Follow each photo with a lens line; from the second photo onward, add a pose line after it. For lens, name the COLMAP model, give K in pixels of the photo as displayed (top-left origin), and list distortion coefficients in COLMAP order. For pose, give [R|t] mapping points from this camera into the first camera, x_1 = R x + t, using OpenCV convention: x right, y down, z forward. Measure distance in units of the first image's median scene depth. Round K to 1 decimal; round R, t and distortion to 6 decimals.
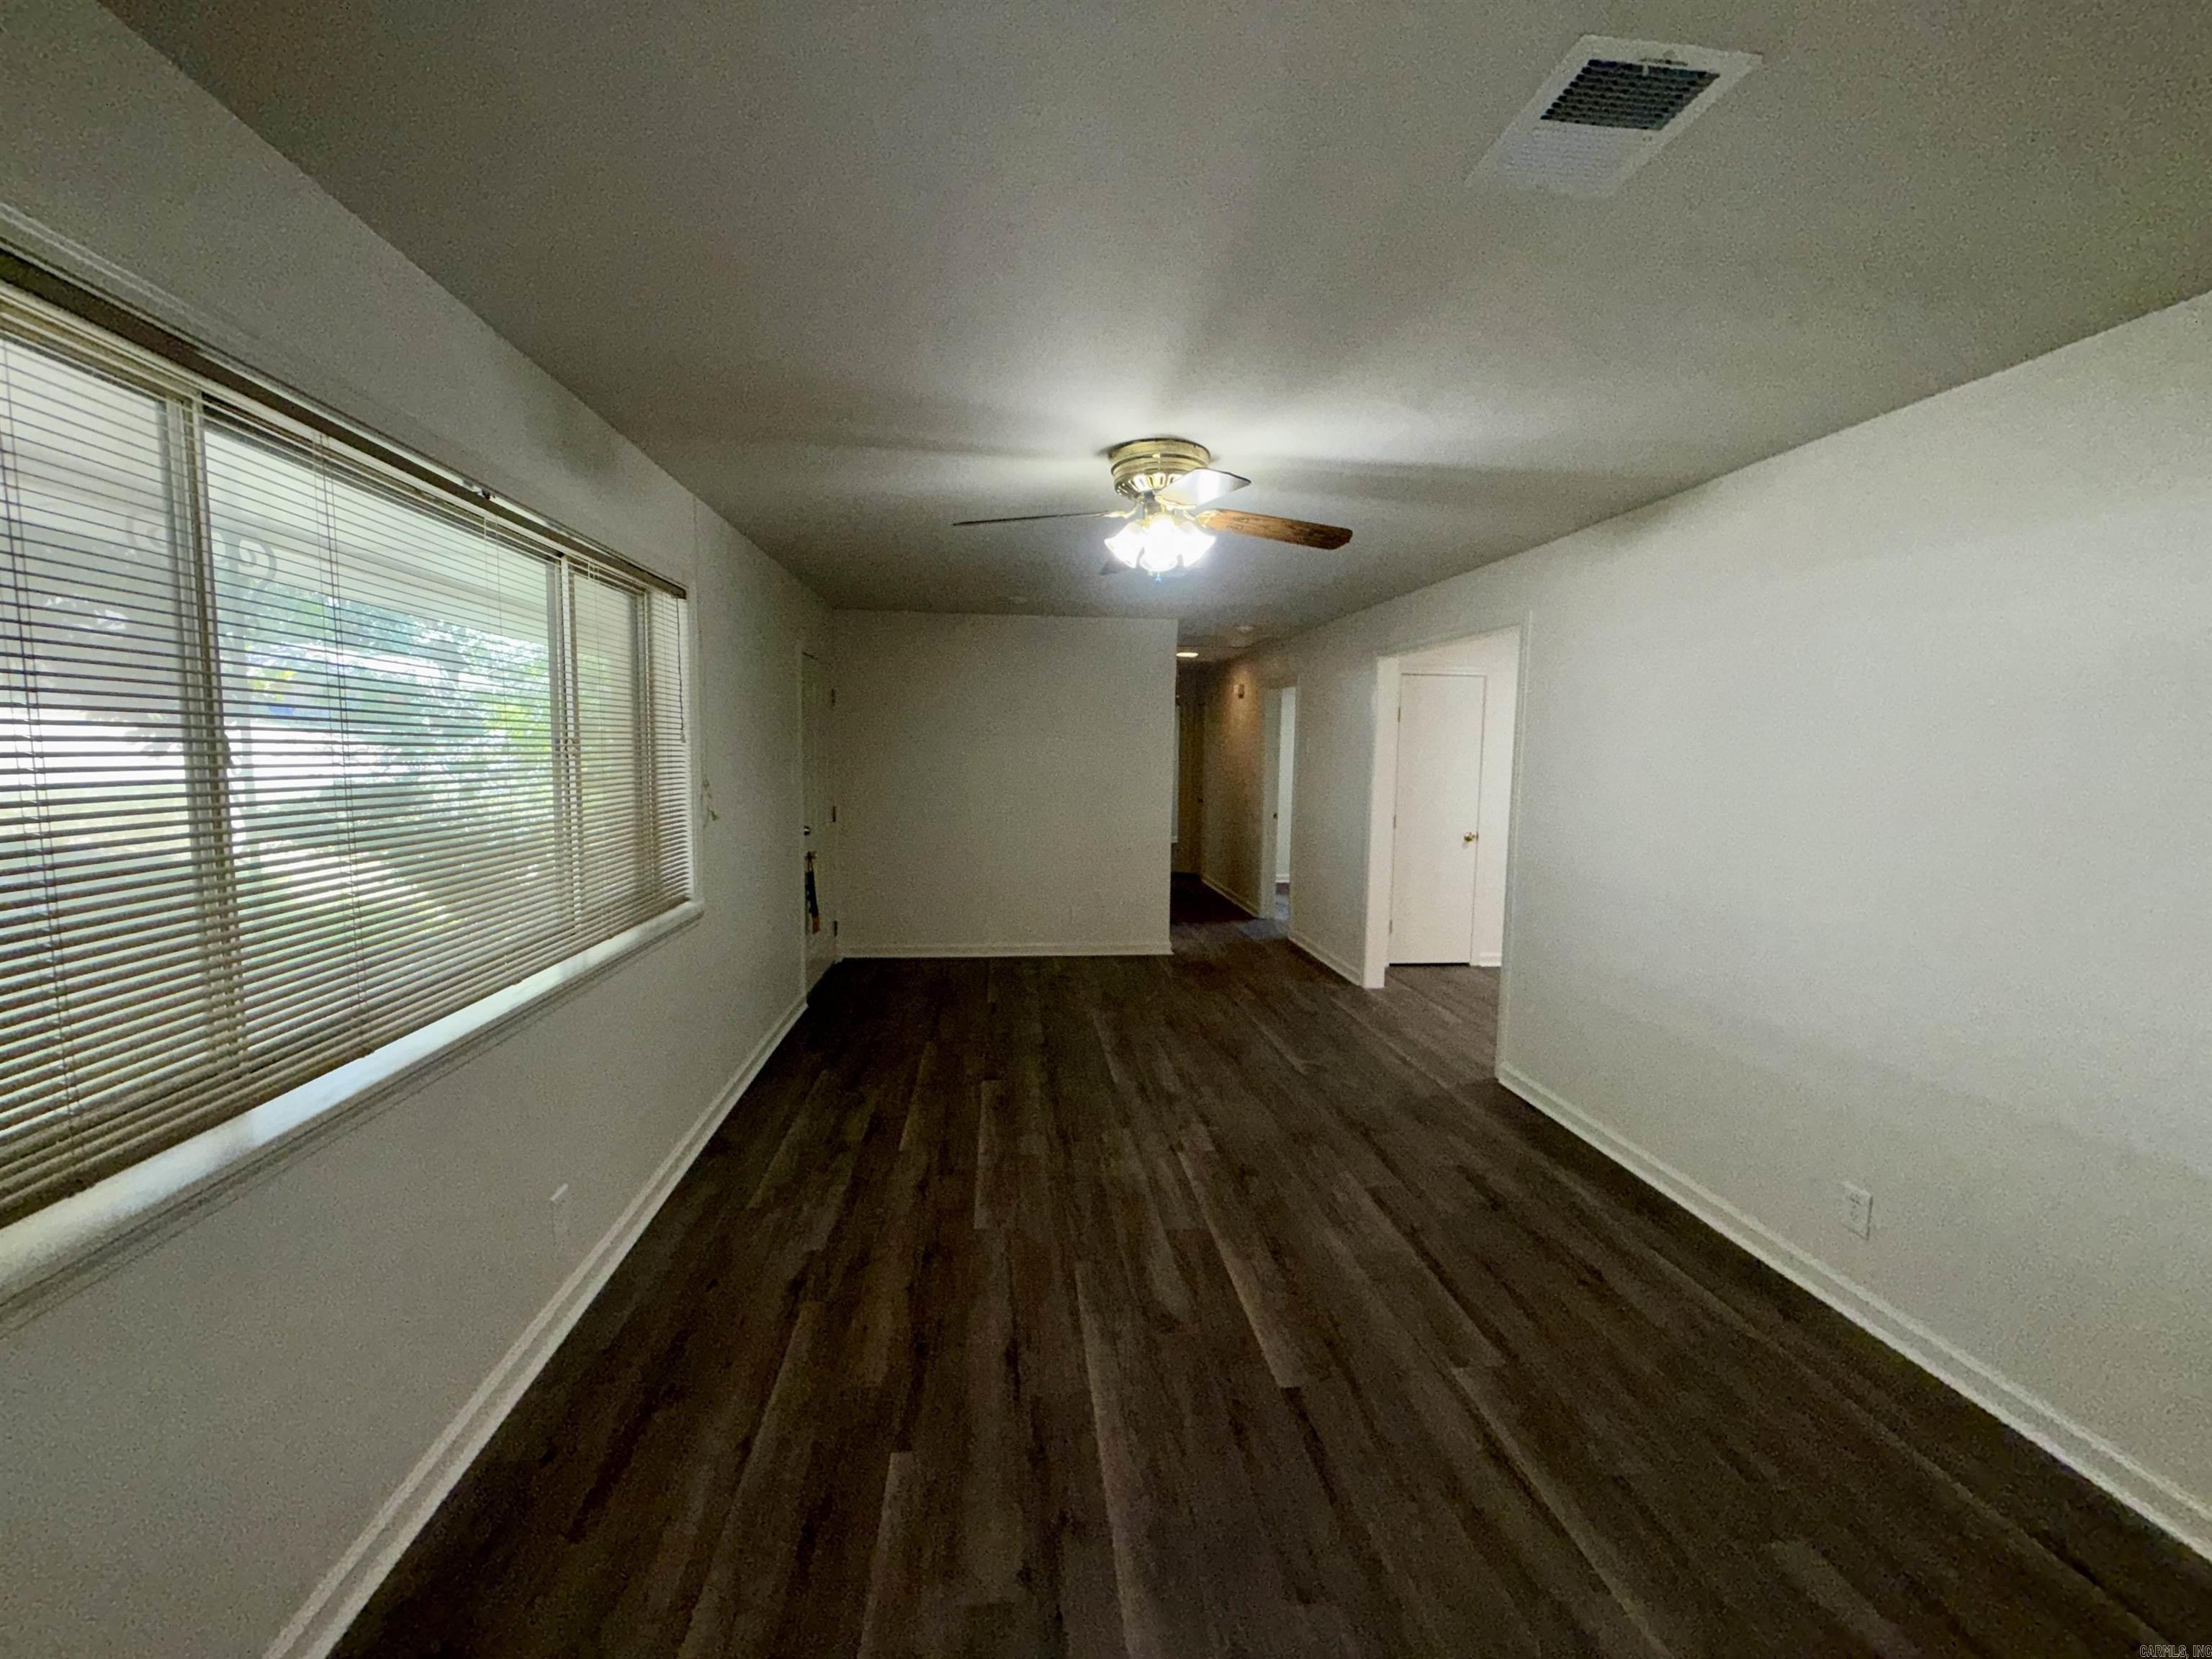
lens RADIAL K [[887.5, 0, 1106.8], [0, 887.5, 830.6], [0, 0, 1]] dist [-0.002762, -0.000325]
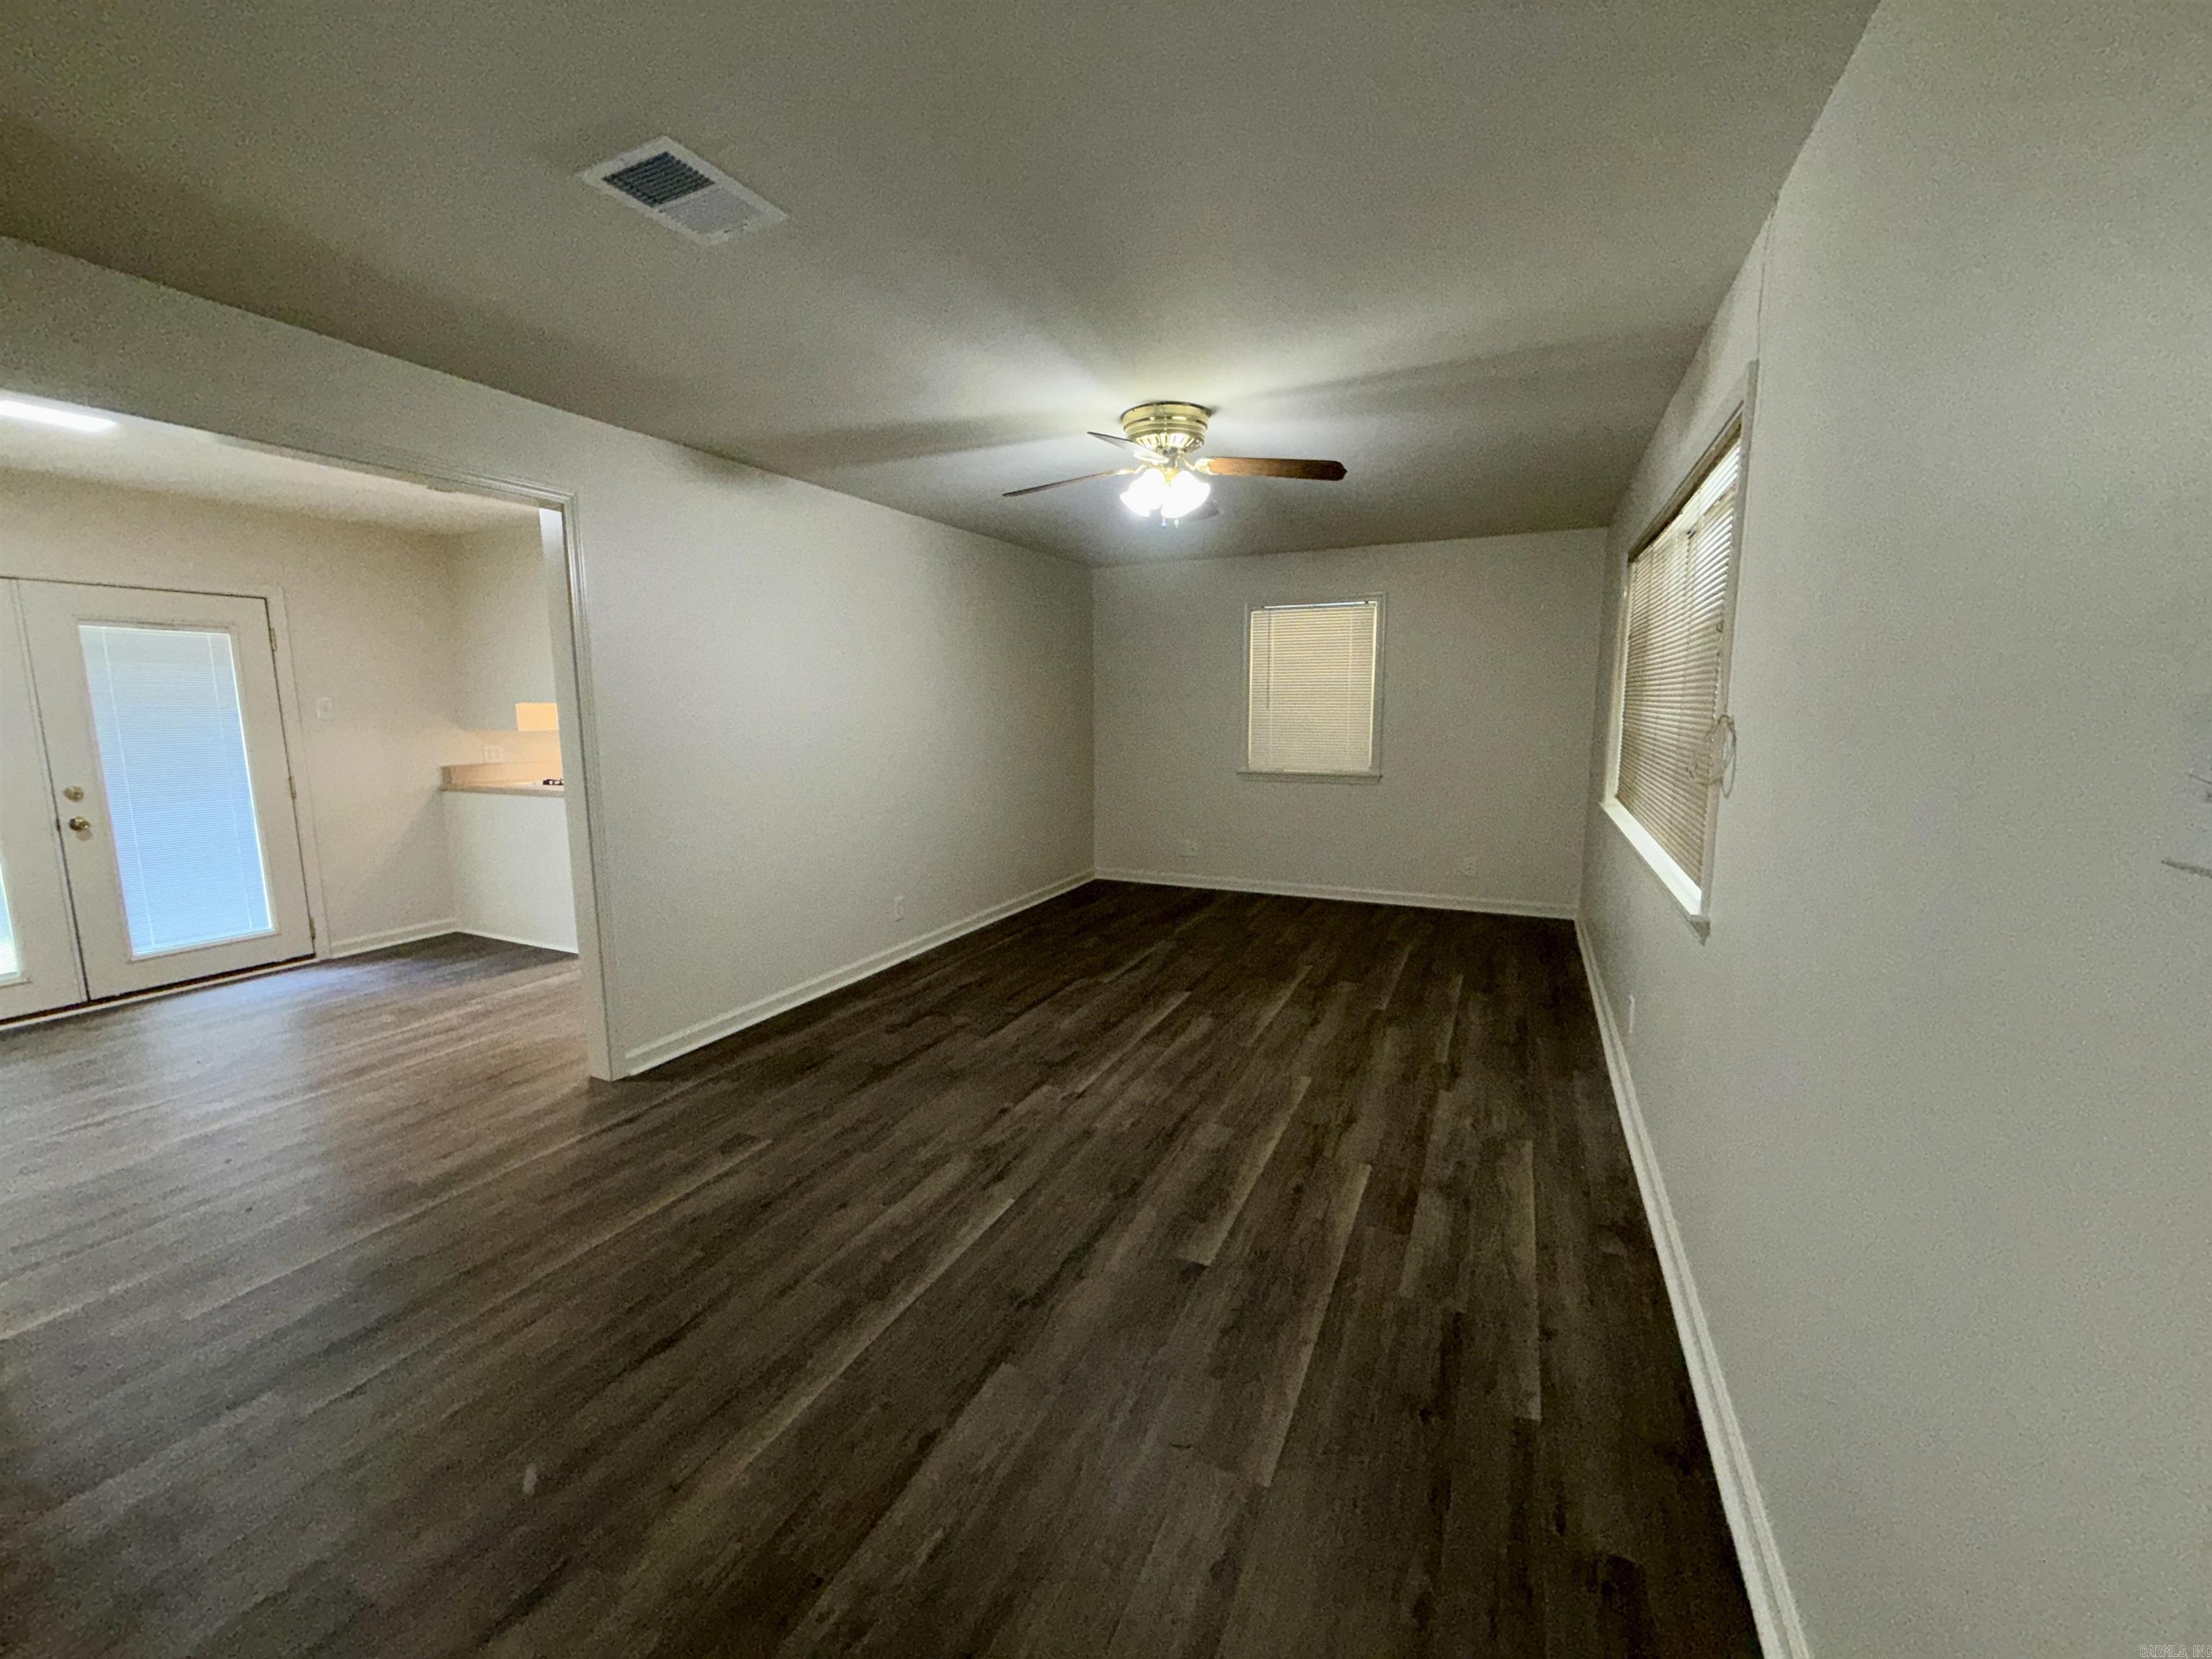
lens RADIAL K [[887.5, 0, 1104.0], [0, 887.5, 824.5], [0, 0, 1]] dist [-0.002762, -0.000325]
pose [[-0.853379, -0.077678, 0.515472, -0.461935], [0.044583, 0.974337, 0.220636, -0.146594], [-0.519382, 0.211267, -0.828015, 1.906709]]
